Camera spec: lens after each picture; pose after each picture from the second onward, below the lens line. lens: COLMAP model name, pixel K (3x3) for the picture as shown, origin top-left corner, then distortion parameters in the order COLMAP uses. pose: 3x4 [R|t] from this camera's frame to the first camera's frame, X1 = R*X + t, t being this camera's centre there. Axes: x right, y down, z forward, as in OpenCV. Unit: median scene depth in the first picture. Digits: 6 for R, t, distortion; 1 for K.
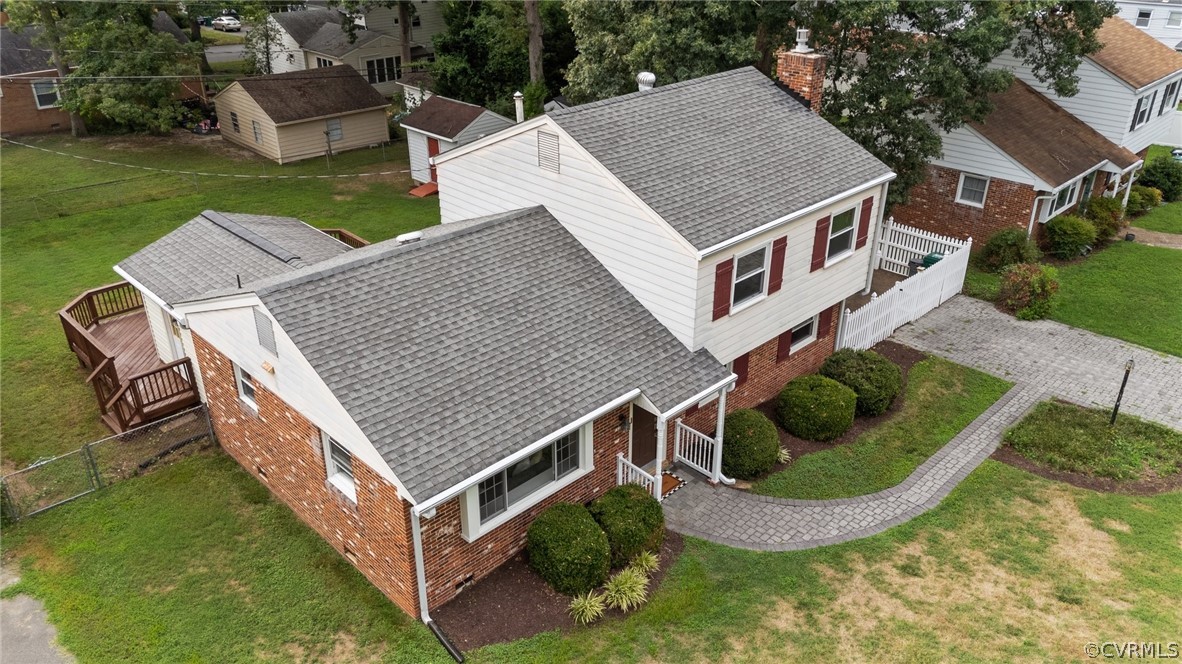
lens RADIAL K [[861.7, 0, 591.0], [0, 861.7, 332.0], [0, 0, 1]] dist [0.067976, -0.079468]
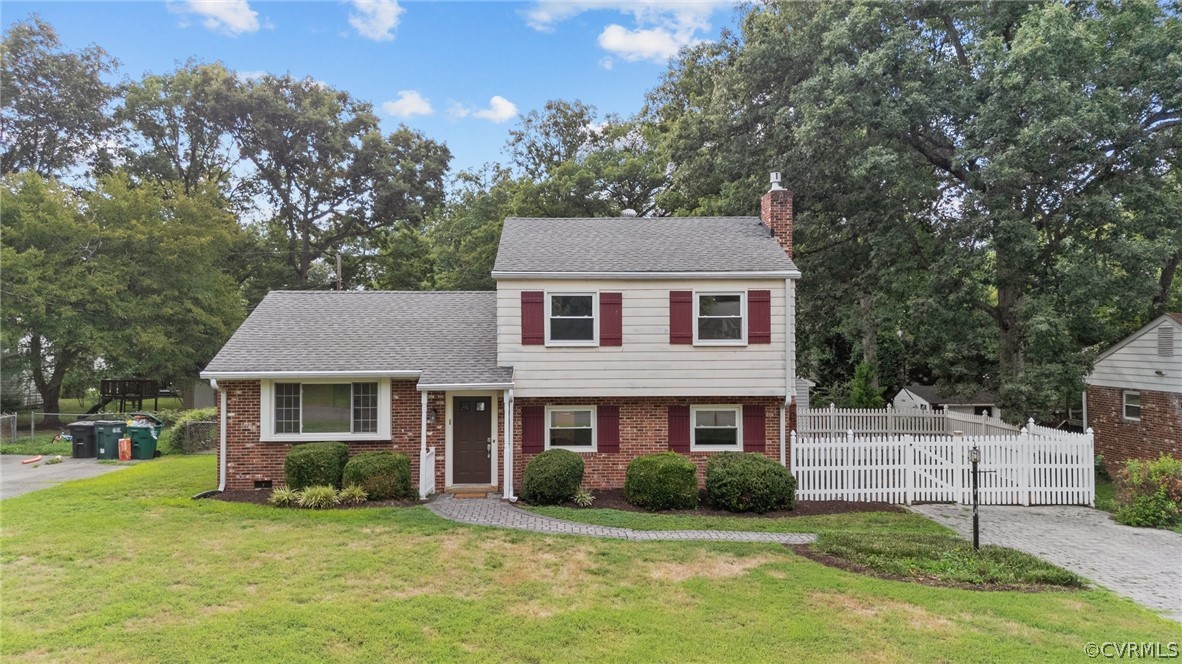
lens RADIAL K [[861.7, 0, 591.0], [0, 861.7, 332.0], [0, 0, 1]] dist [0.067976, -0.079468]
pose [[0.737036, -0.010812, -0.675767, 0.964565], [-0.306698, 0.885642, -0.348675, 0.337970], [0.602258, 0.464243, 0.649434, 0.287106]]
